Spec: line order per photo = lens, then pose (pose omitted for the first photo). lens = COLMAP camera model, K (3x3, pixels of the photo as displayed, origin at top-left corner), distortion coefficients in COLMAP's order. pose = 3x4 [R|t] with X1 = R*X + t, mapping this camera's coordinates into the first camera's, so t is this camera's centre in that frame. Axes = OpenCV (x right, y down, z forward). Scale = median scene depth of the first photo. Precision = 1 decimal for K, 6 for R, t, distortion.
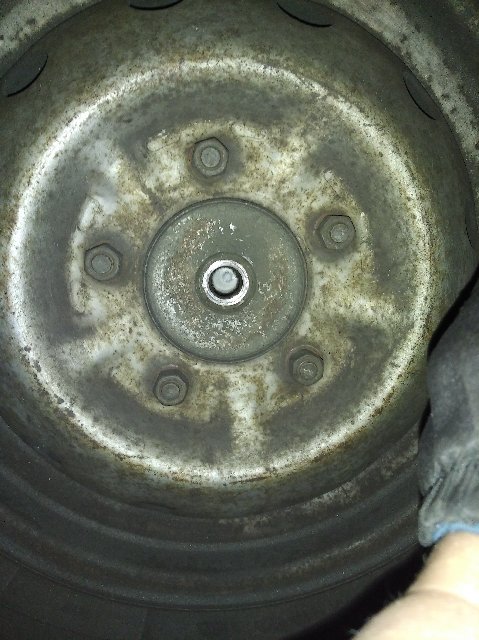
lens RADIAL K [[495.8, 0, 239.5], [0, 495.8, 320.0], [0, 0, 1]] dist [0.083320, -0.213981]
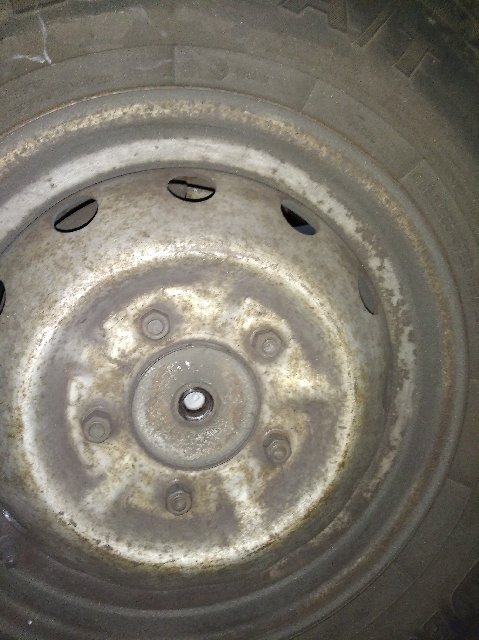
lens RADIAL K [[495.8, 0, 239.5], [0, 495.8, 320.0], [0, 0, 1]] dist [0.083320, -0.213981]
pose [[0.953762, -0.297909, 0.039849, 0.092302], [0.297061, 0.954508, 0.025852, -0.281114], [-0.045737, -0.012819, 0.998871, -0.251800]]
